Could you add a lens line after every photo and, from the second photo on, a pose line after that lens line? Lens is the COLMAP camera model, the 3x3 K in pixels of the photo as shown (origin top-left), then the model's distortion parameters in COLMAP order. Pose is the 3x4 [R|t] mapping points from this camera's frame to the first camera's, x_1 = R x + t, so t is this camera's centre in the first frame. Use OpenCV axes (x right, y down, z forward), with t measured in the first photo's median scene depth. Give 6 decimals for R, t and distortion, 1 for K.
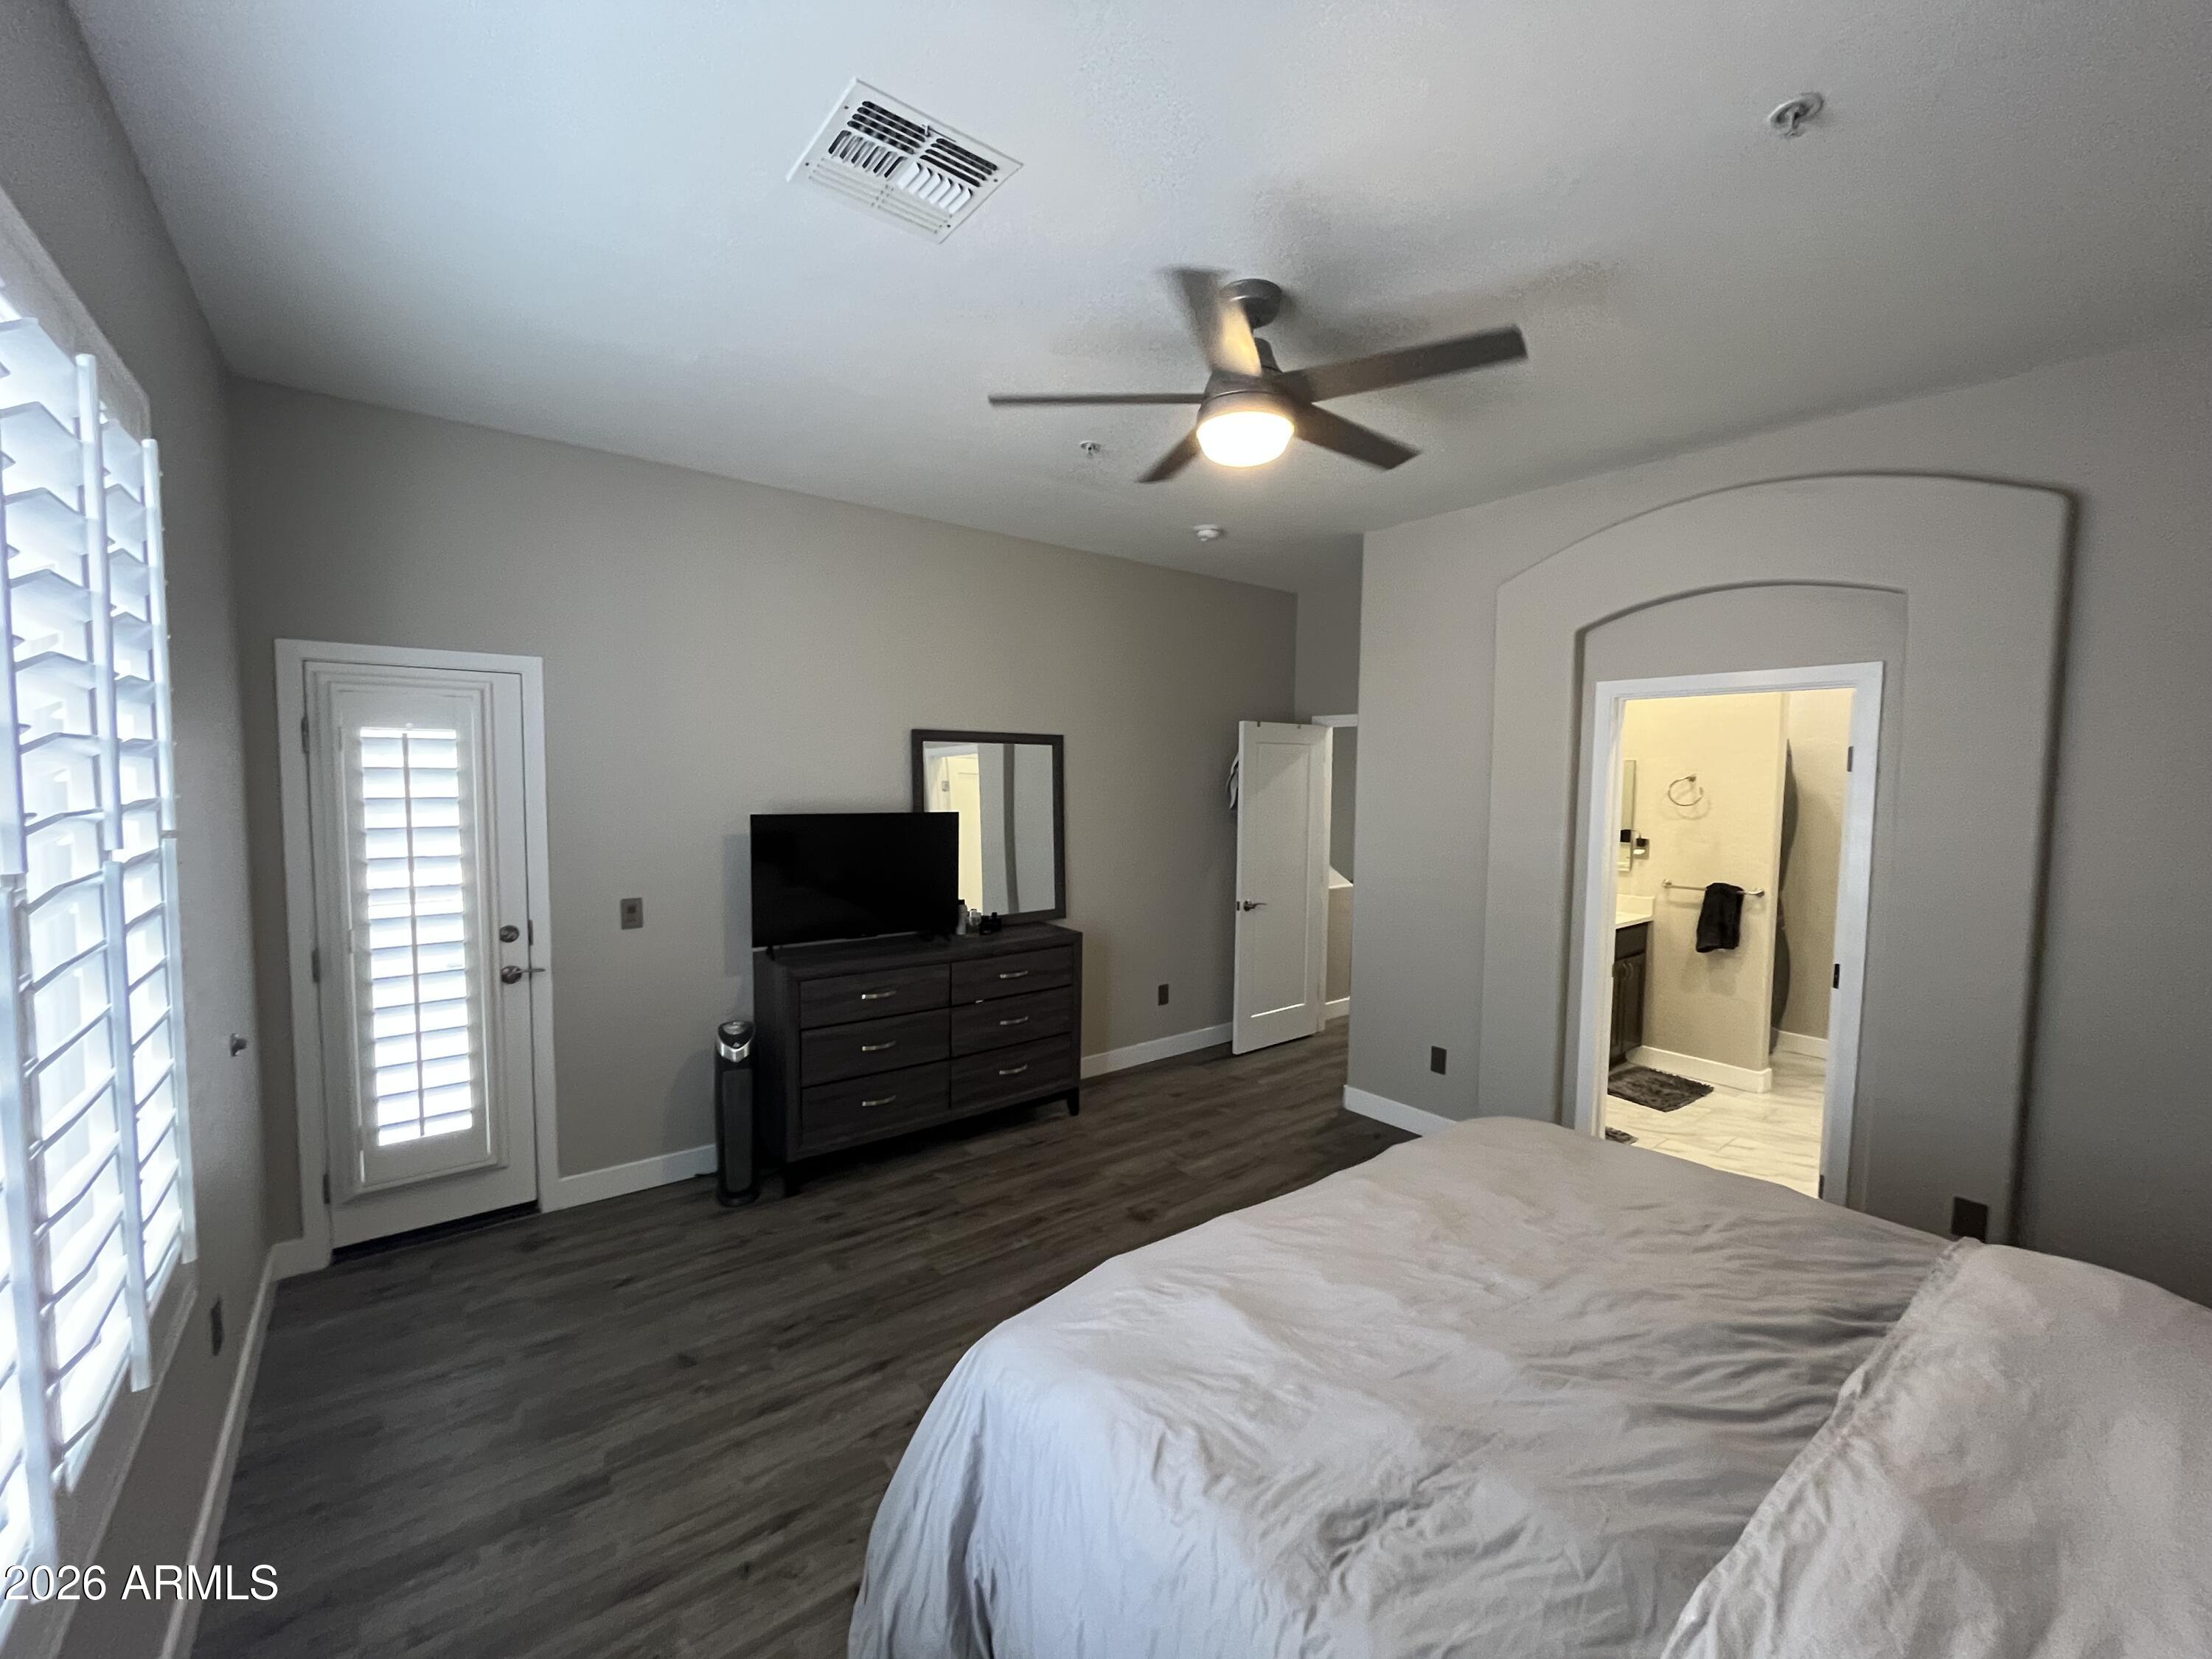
lens RADIAL K [[896.5, 0, 1106.1], [0, 896.5, 832.6], [0, 0, 1]] dist [-0.004310, -0.000433]
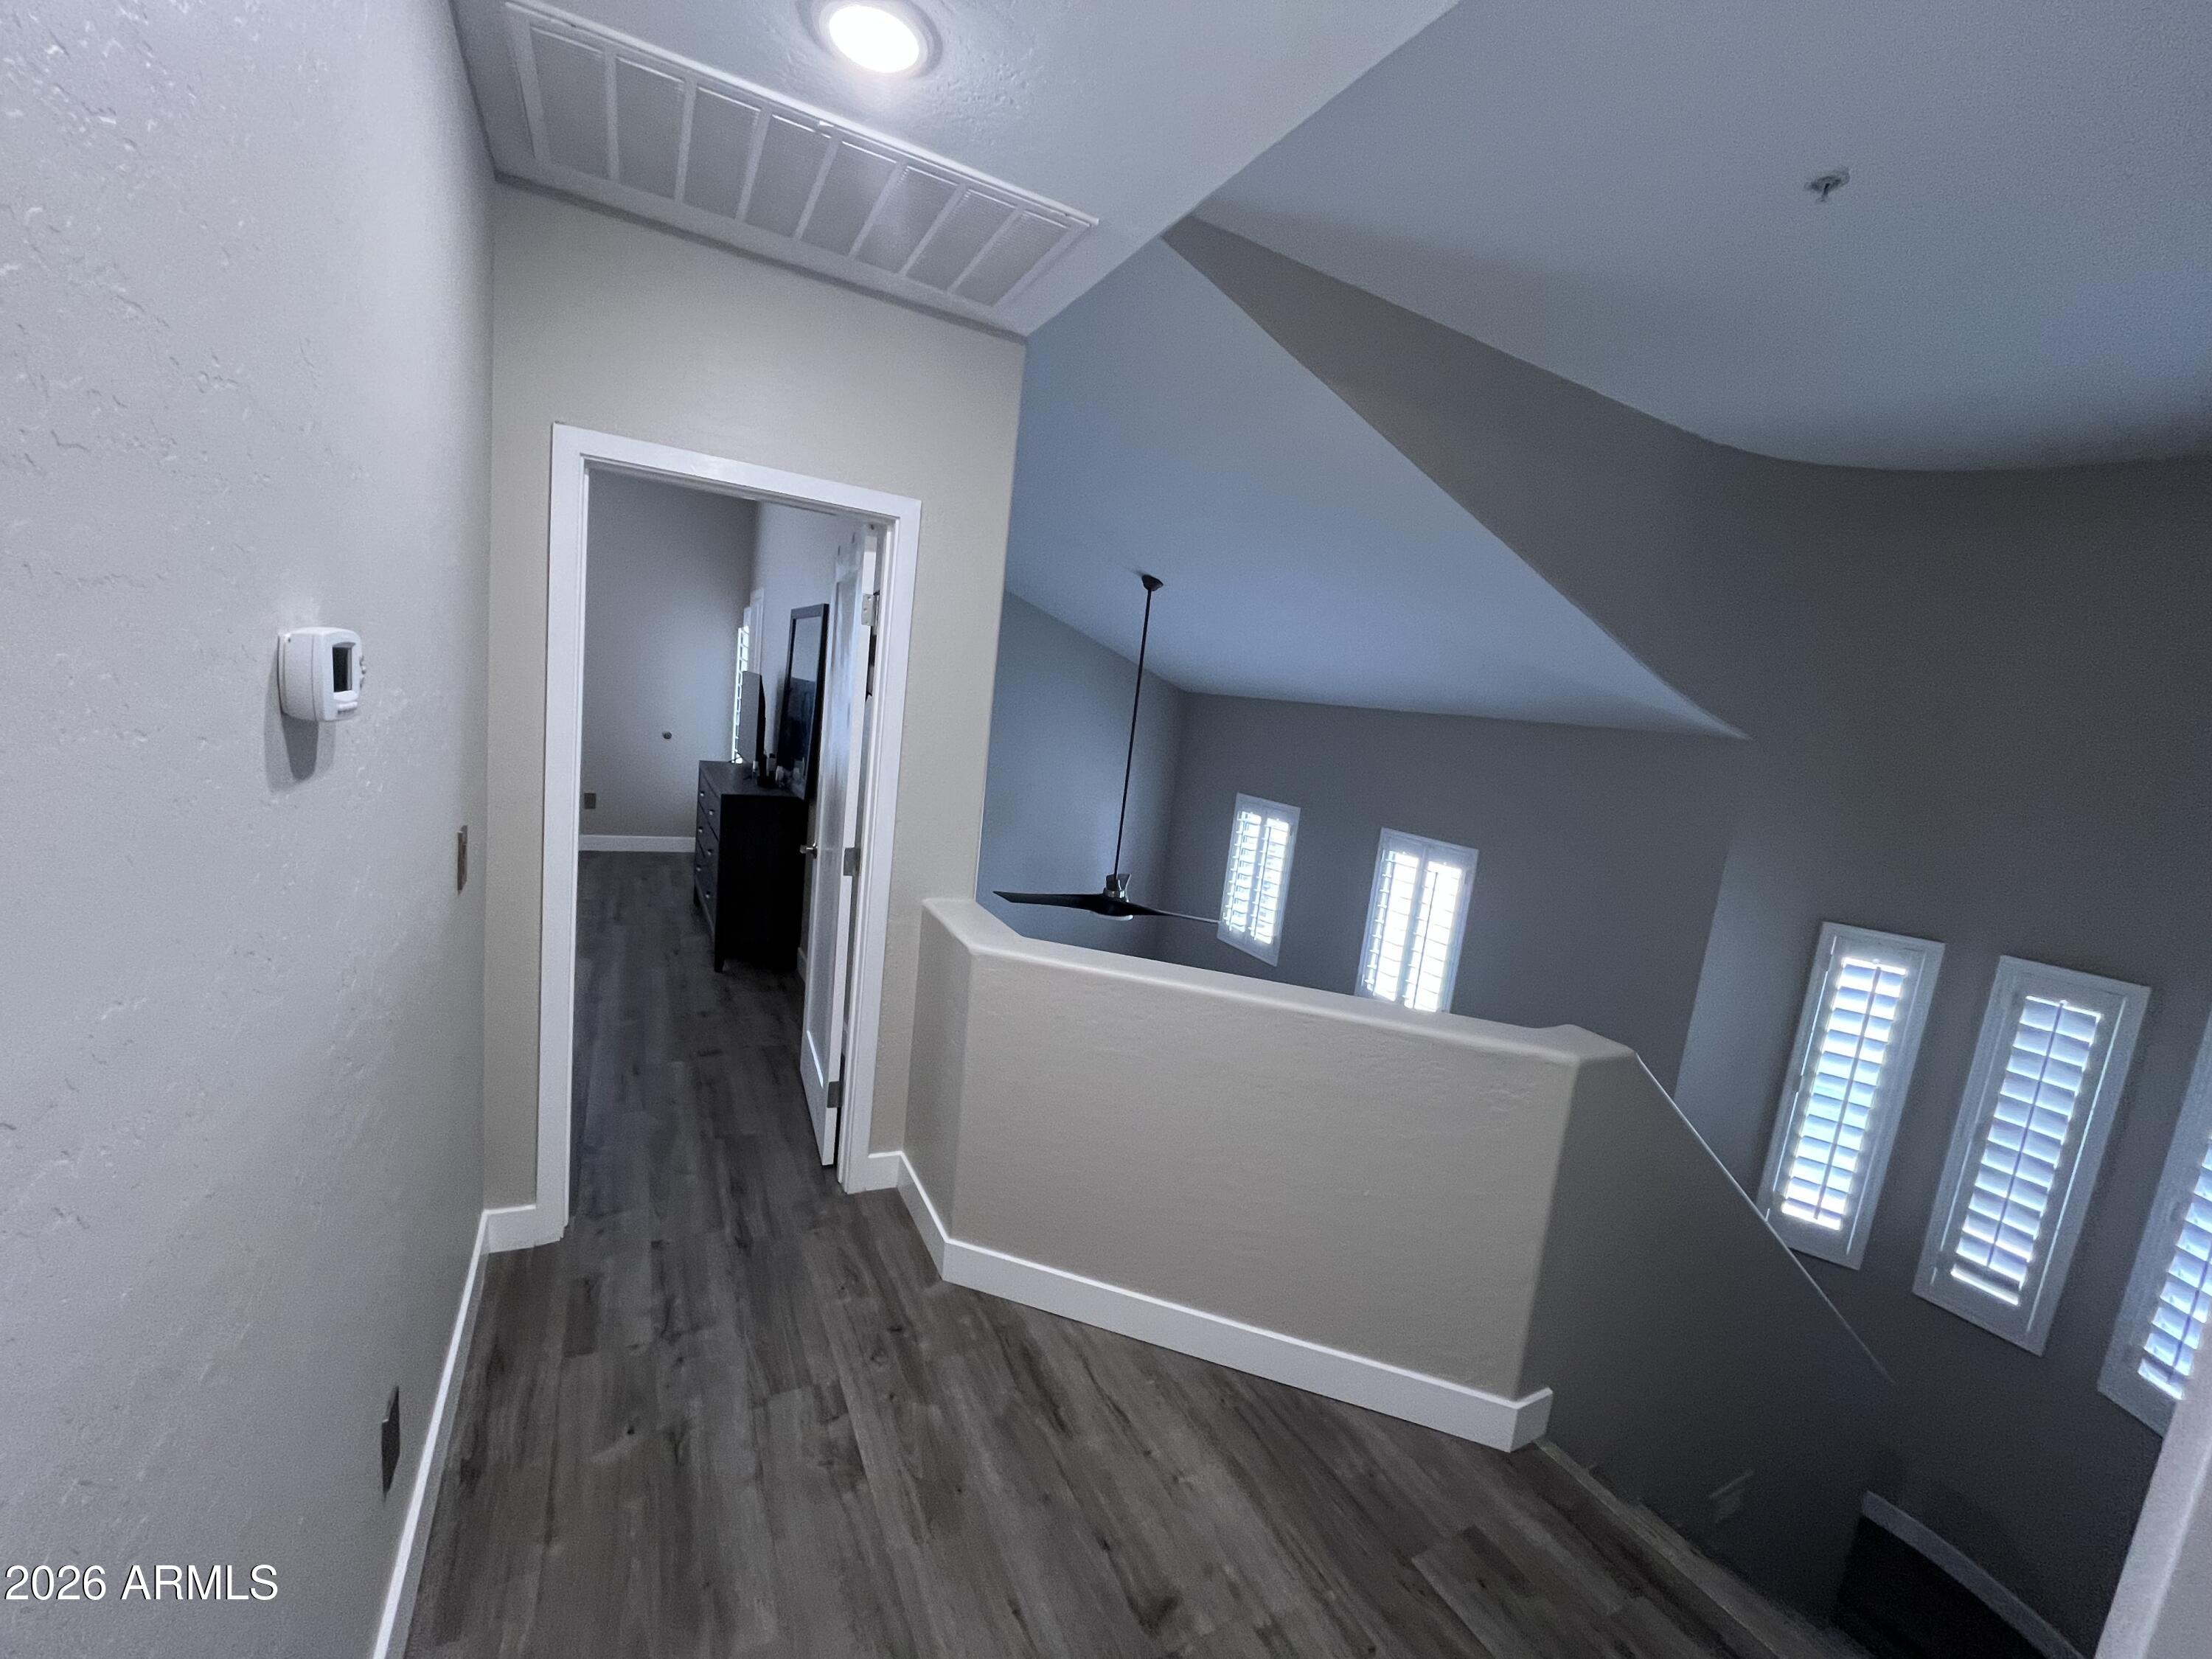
lens RADIAL K [[896.5, 0, 1106.1], [0, 896.5, 832.6], [0, 0, 1]] dist [-0.004310, -0.000433]
pose [[-0.176083, 0.112239, -0.977956, 1.041975], [-0.181500, 0.972743, 0.144320, -0.082361], [0.967498, 0.202911, -0.150912, 1.855747]]
